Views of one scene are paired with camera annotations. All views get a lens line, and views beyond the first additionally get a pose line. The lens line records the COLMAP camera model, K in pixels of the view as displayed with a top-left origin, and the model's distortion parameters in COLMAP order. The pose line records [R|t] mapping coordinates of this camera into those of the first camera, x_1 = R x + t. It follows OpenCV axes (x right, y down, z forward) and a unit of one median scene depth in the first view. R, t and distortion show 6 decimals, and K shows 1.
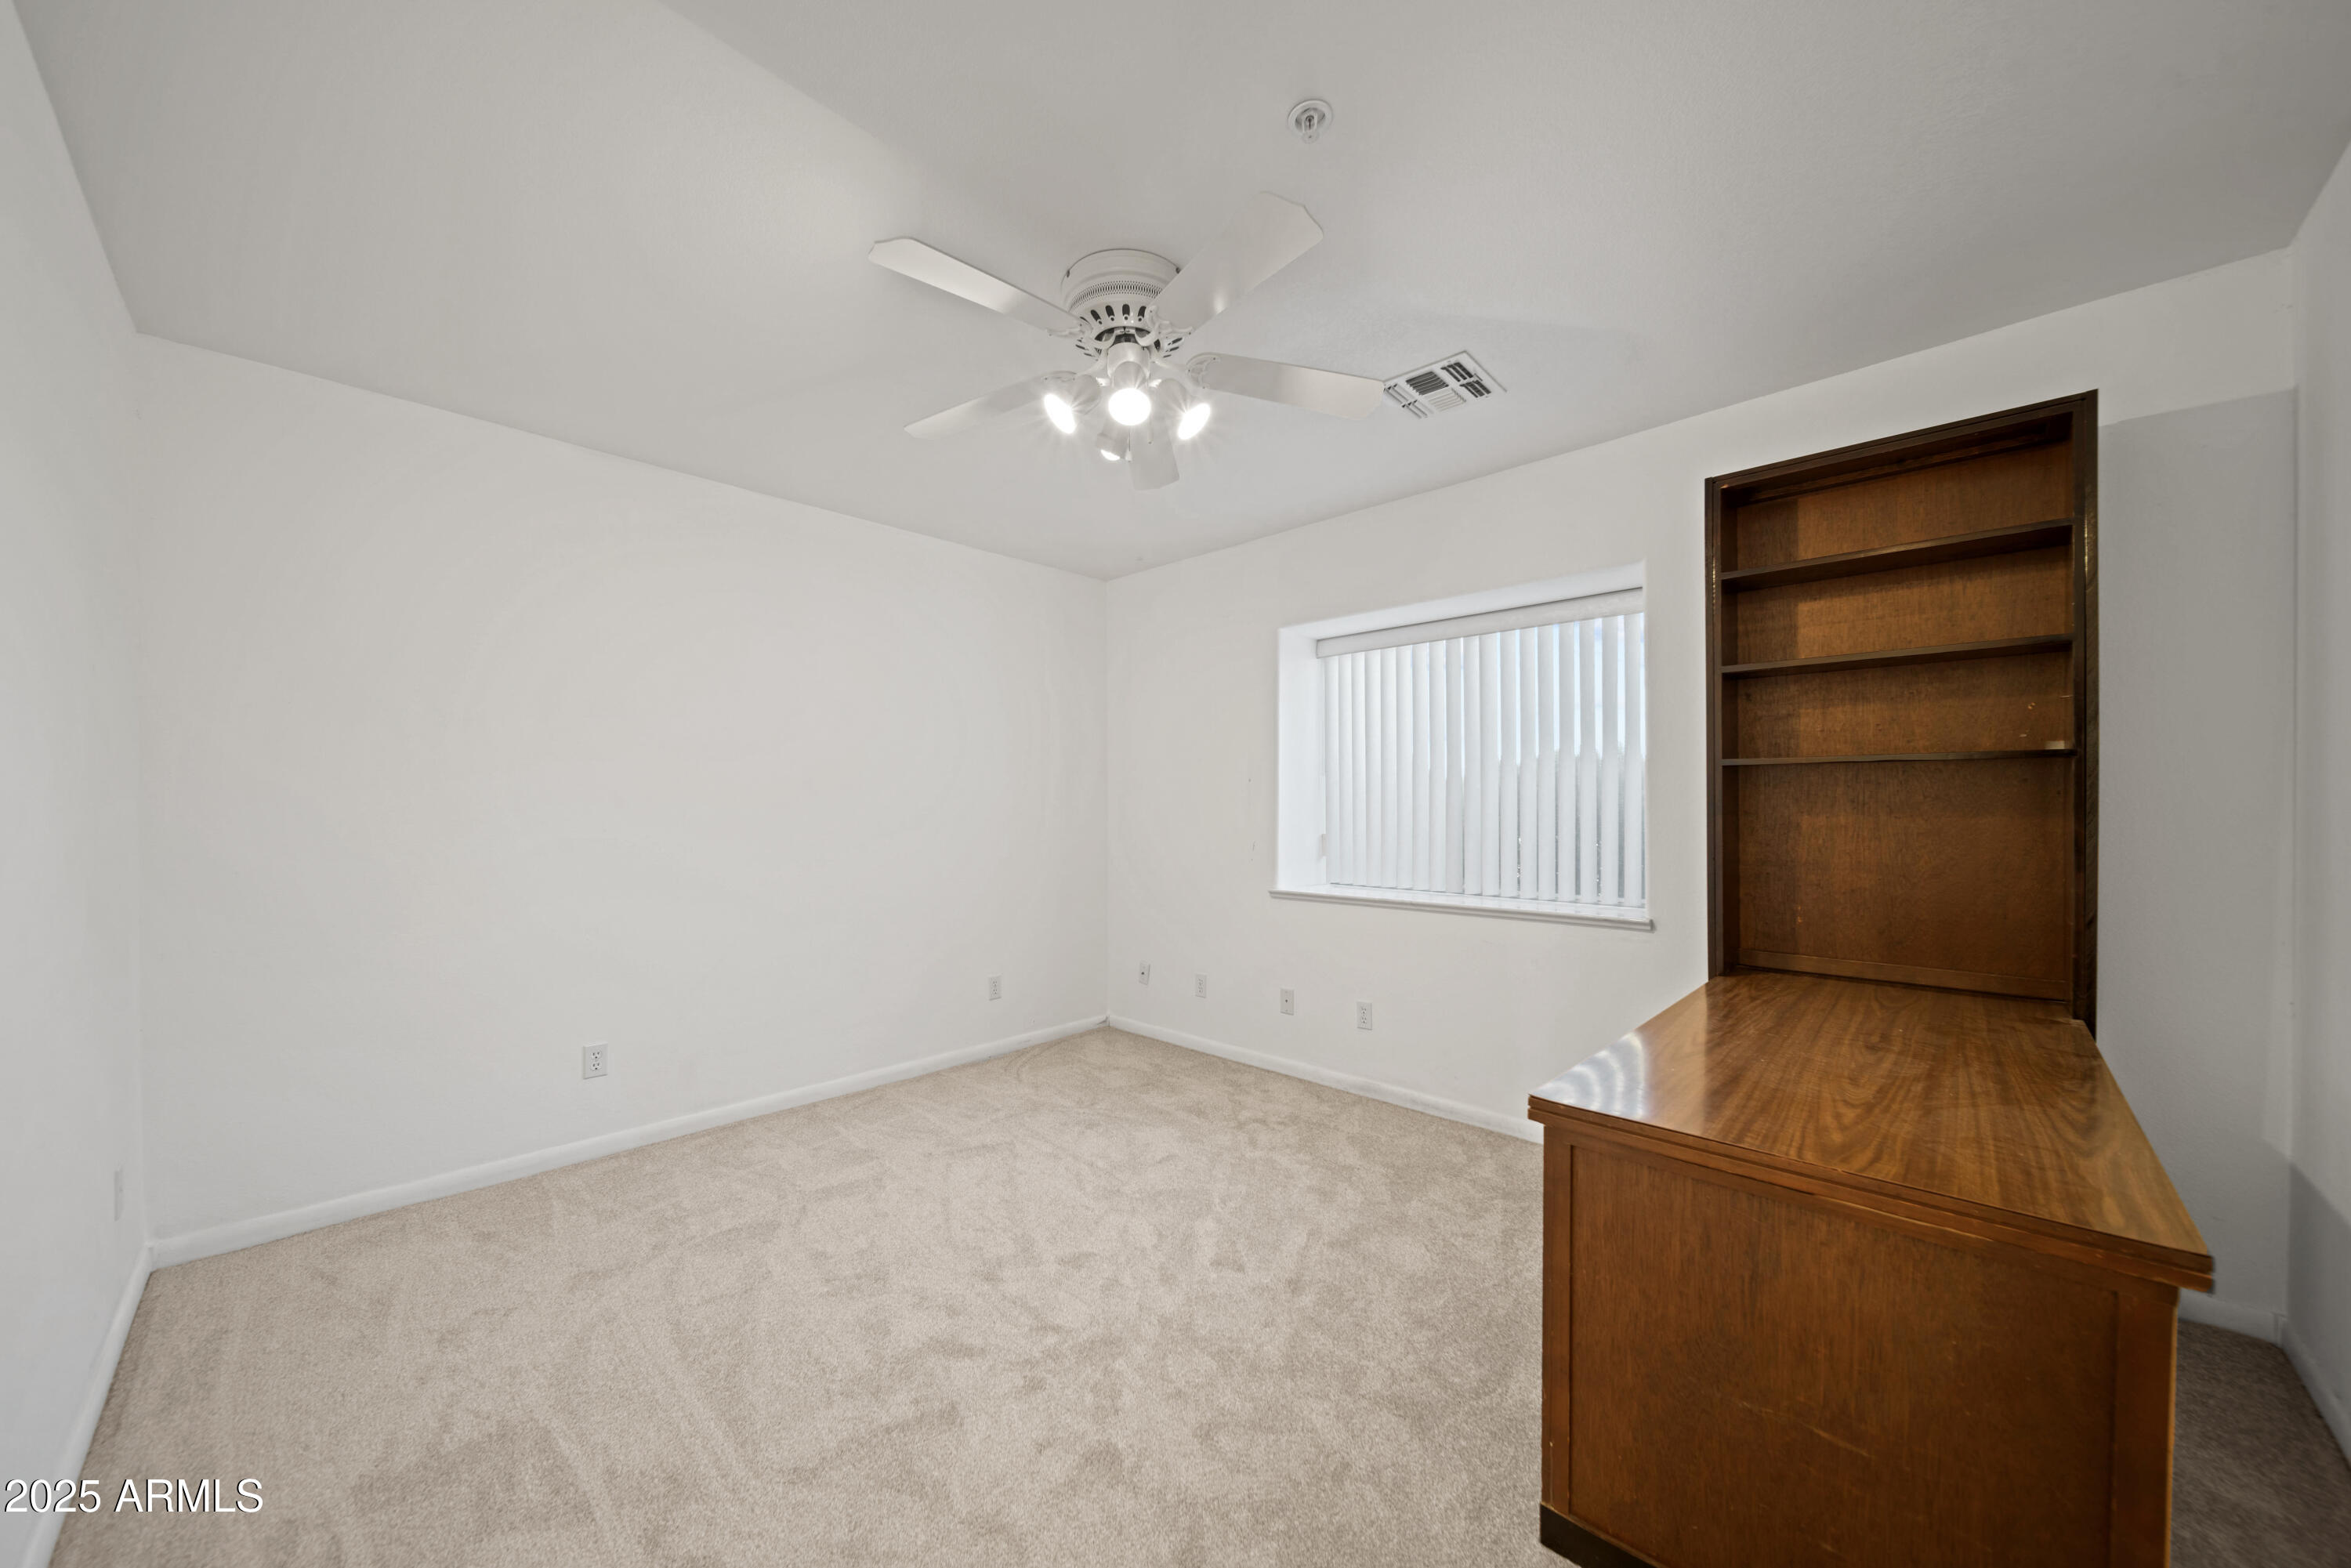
lens RADIAL K [[835.0, 0, 1180.2], [0, 835.0, 803.6], [0, 0, 1]] dist [-0.000844, -0.000146]
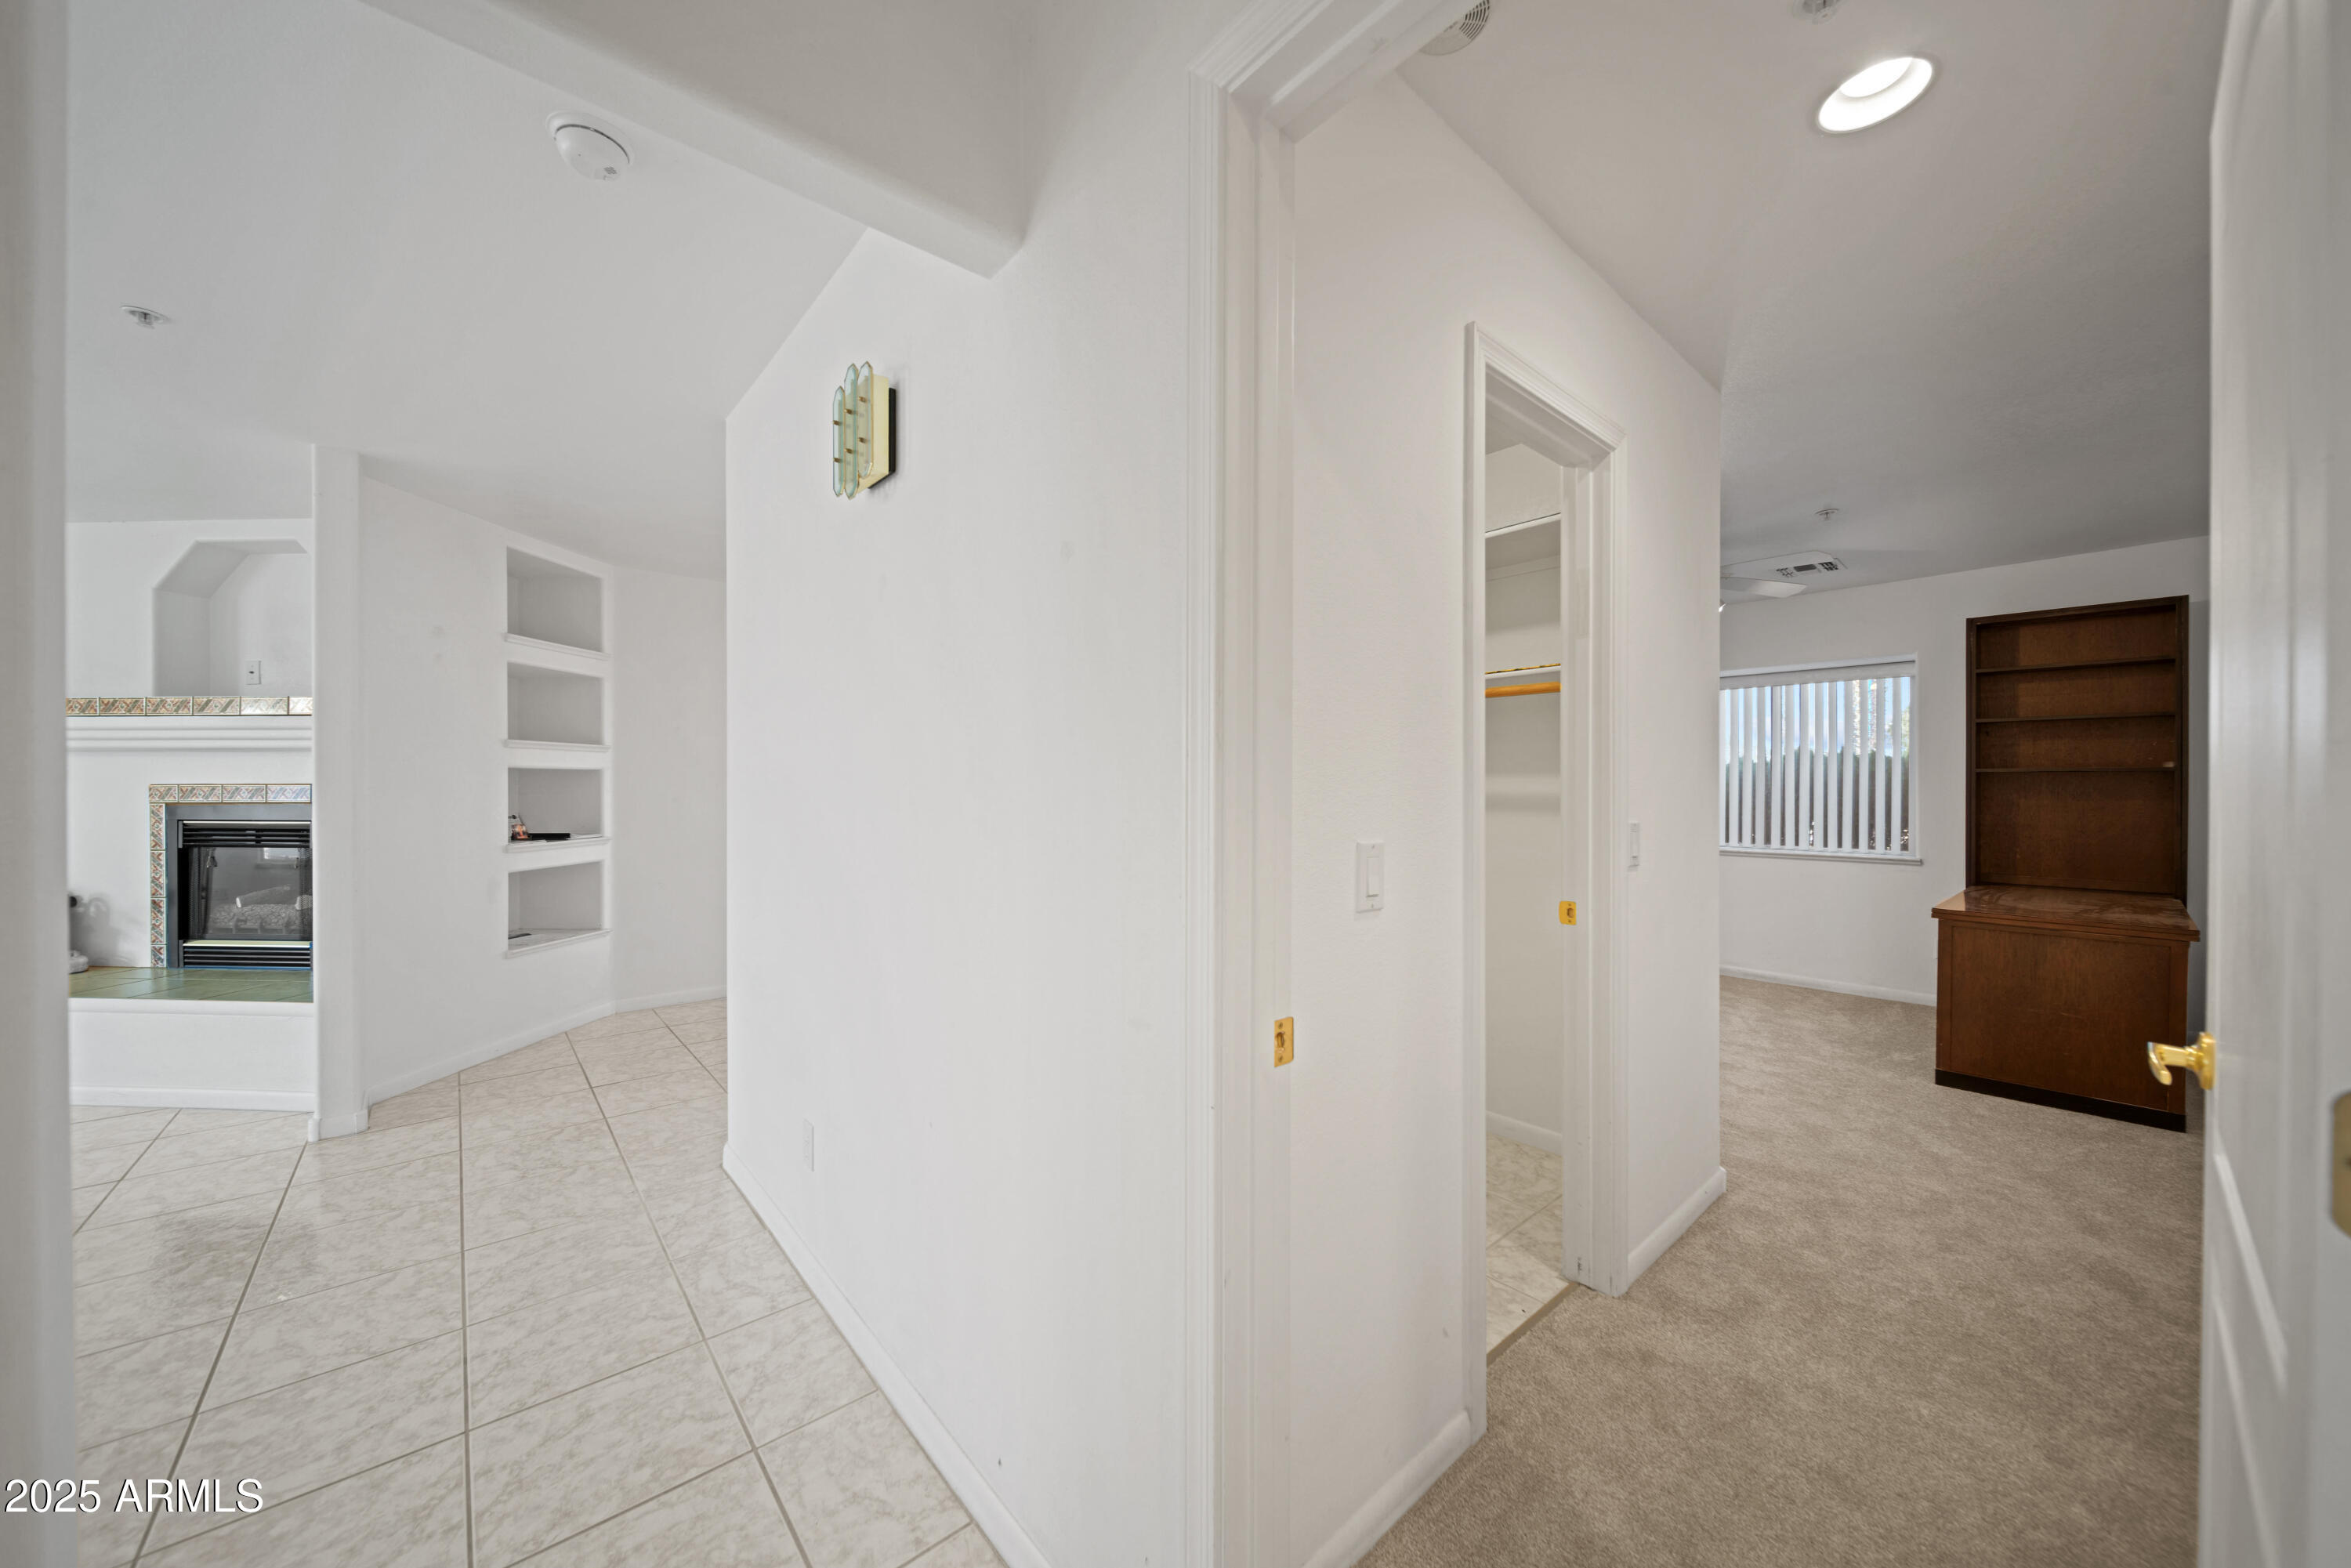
lens RADIAL K [[828.2, 0, 1180.5], [0, 828.2, 789.9], [0, 0, 1]] dist [-0.003092, -0.000160]
pose [[0.995841, 0.001973, -0.091084, -0.951441], [-0.001474, 0.999984, 0.005543, -0.014241], [0.091093, -0.005386, 0.995828, -0.999078]]
